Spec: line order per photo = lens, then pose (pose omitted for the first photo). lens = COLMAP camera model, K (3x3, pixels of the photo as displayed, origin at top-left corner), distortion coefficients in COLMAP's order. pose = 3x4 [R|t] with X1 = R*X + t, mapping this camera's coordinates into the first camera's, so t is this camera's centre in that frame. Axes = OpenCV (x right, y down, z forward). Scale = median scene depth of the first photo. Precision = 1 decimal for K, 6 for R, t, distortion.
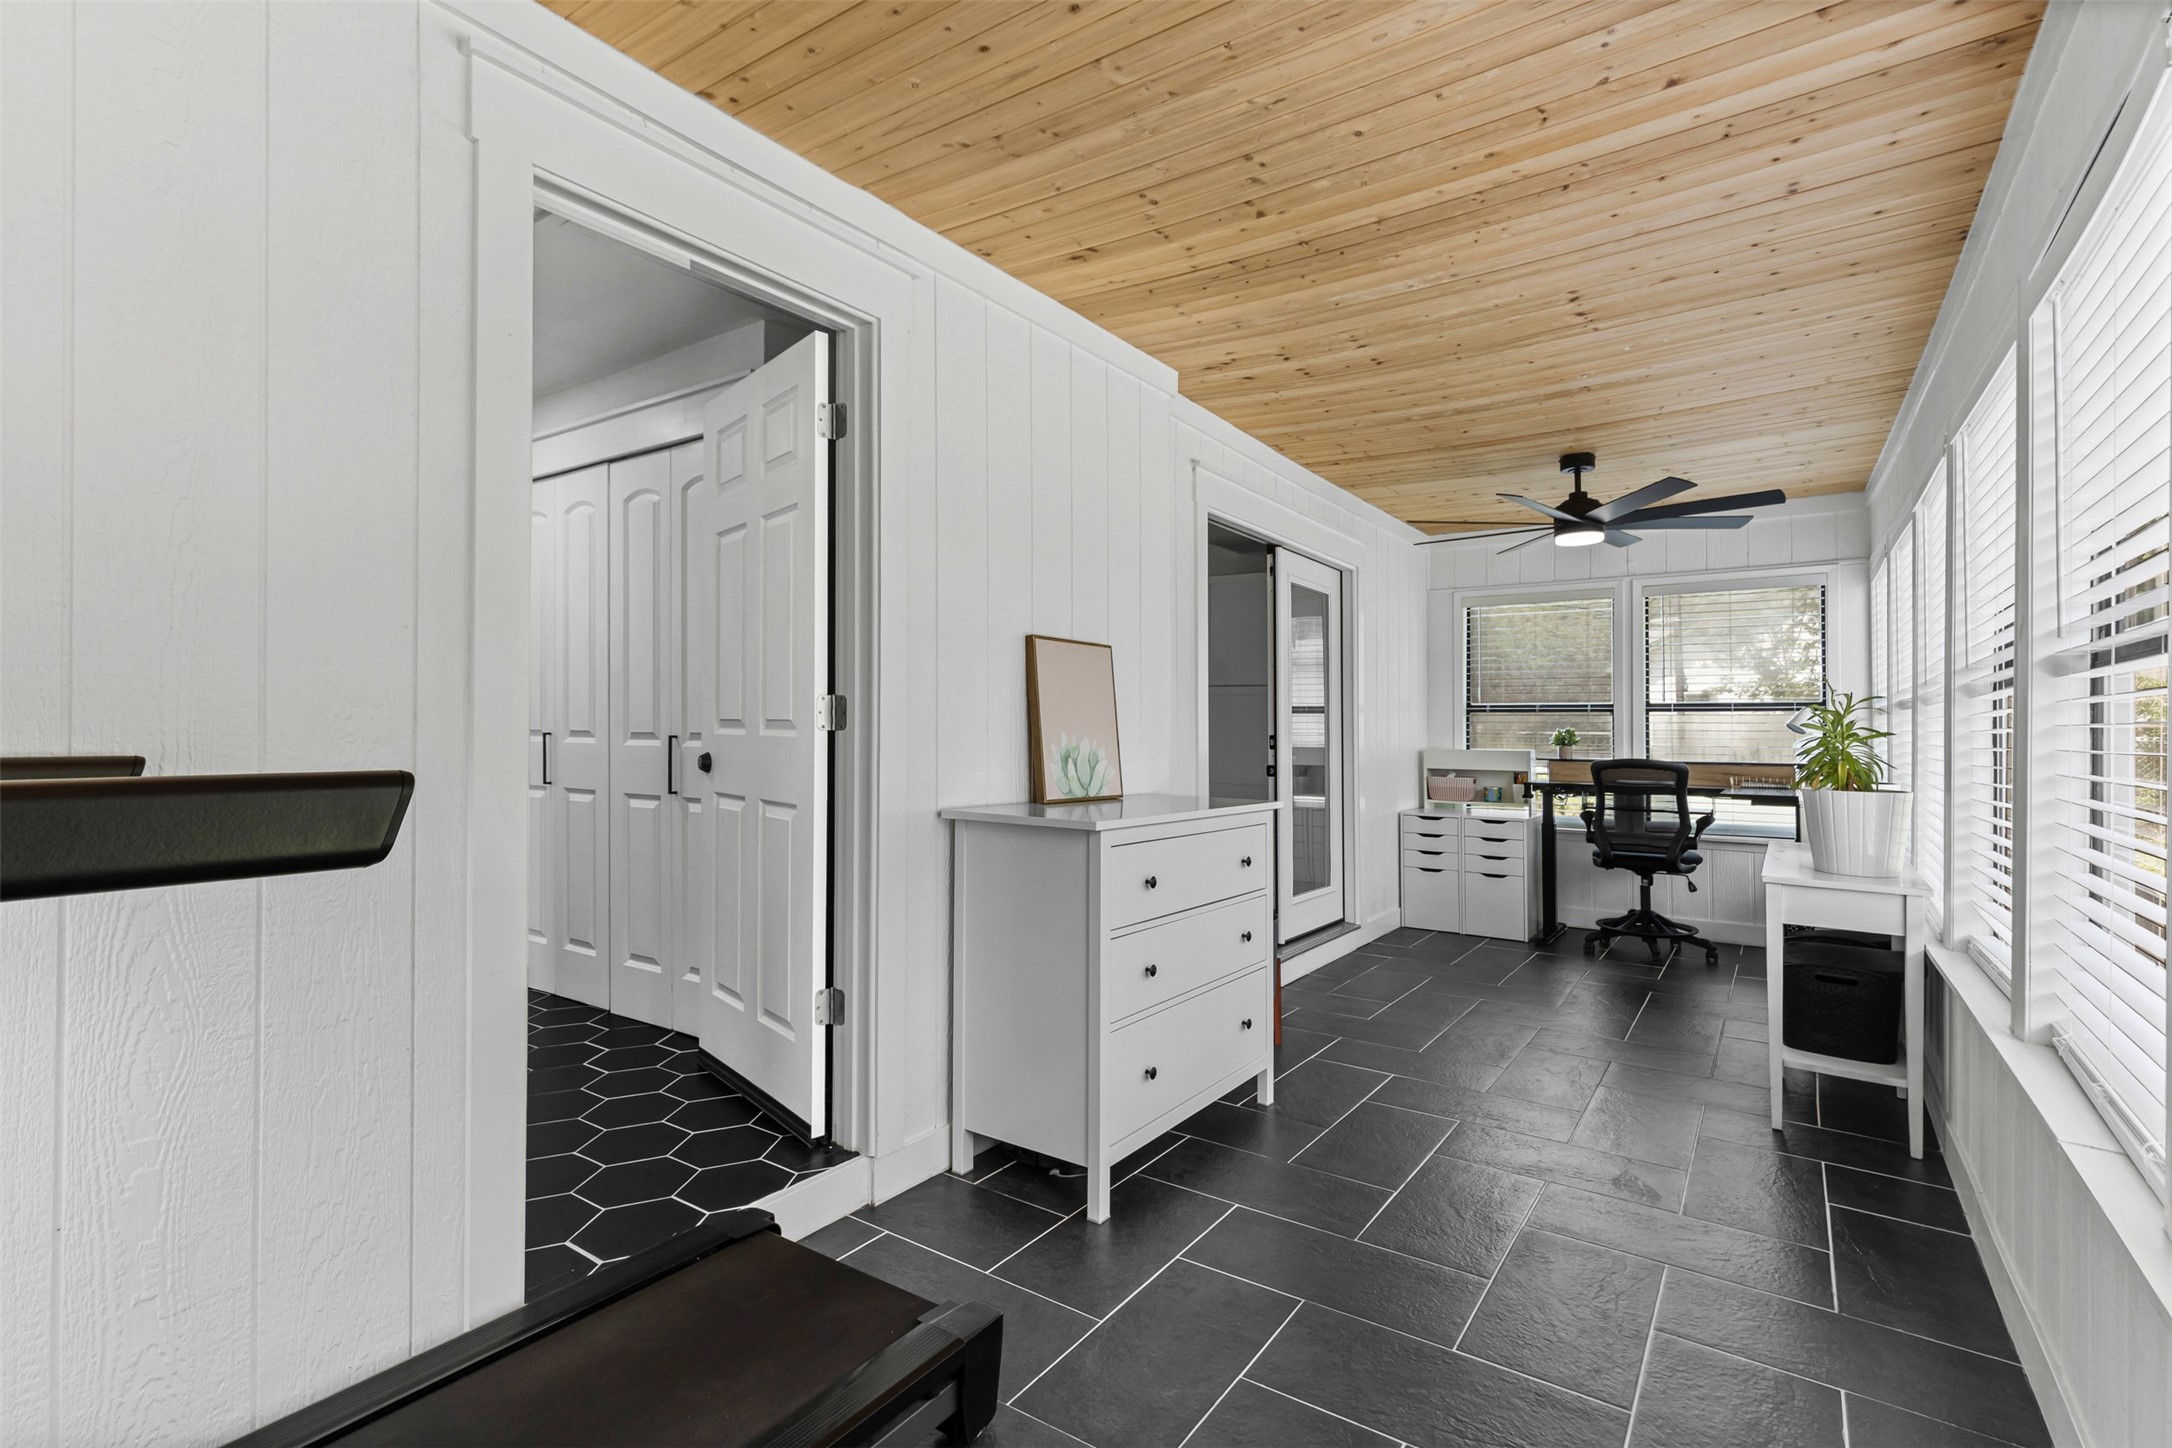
lens RADIAL K [[993.4, 0, 1085.9], [0, 993.4, 718.6], [0, 0, 1]] dist [0.007748, -0.002355]
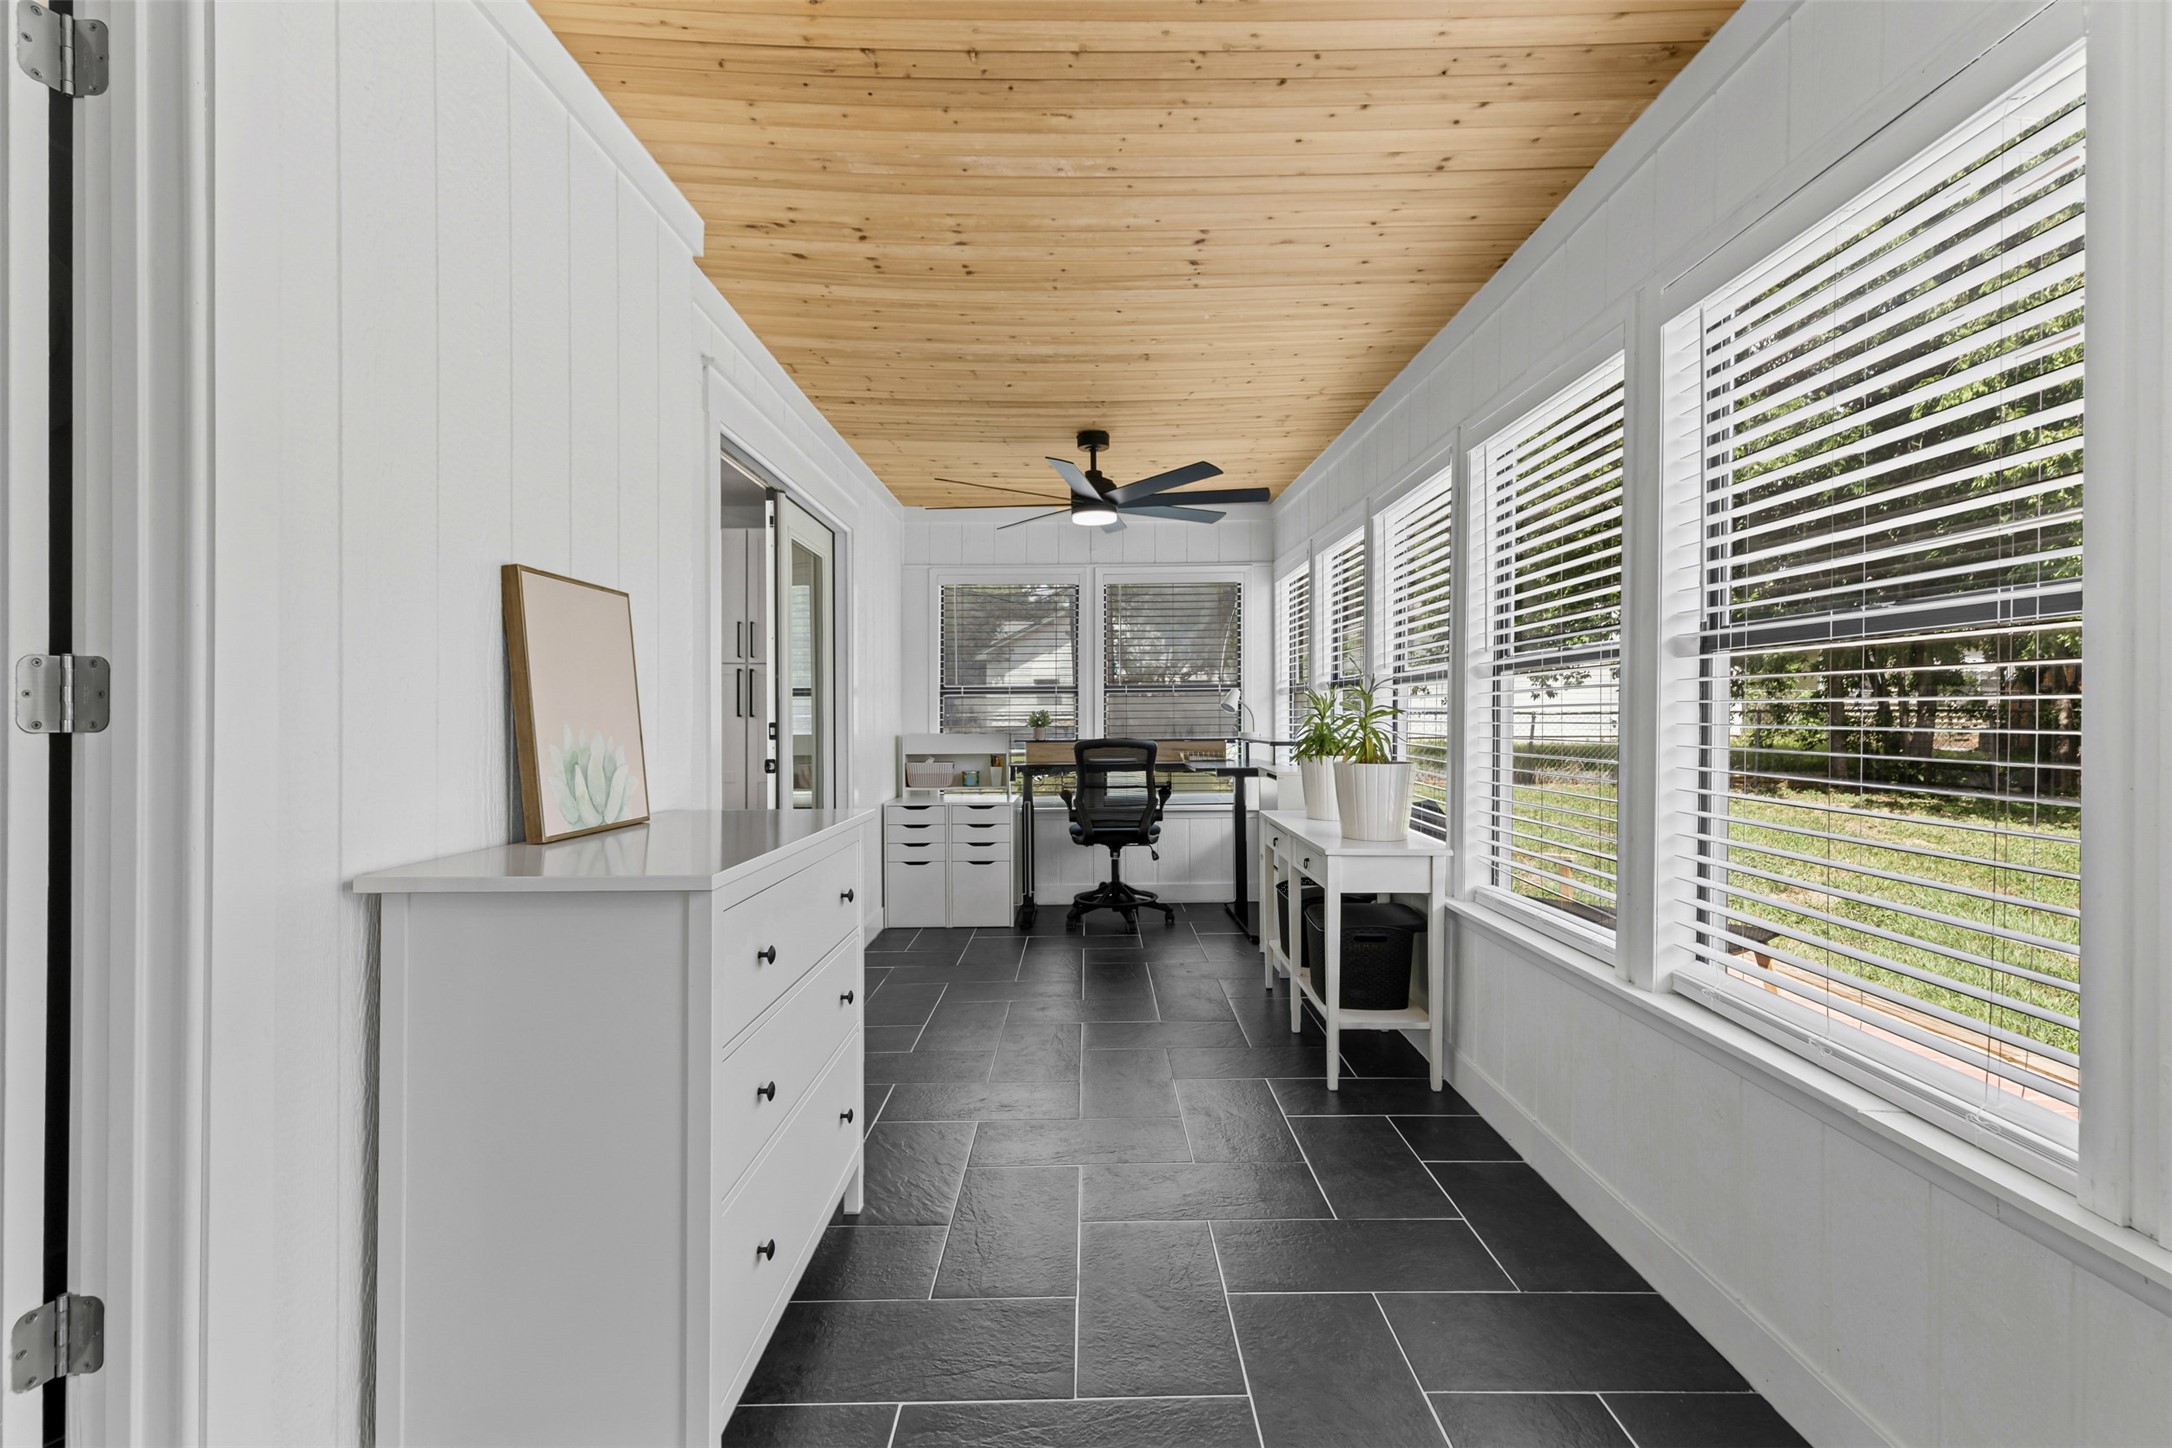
lens RADIAL K [[993.4, 0, 1099.6], [0, 993.4, 697.7], [0, 0, 1]] dist [0.007748, -0.002355]
pose [[0.814897, -0.005021, 0.579583, -0.079537], [0.007599, 0.999969, -0.002022, 0.000051], [-0.579555, 0.006052, 0.814910, 0.208993]]
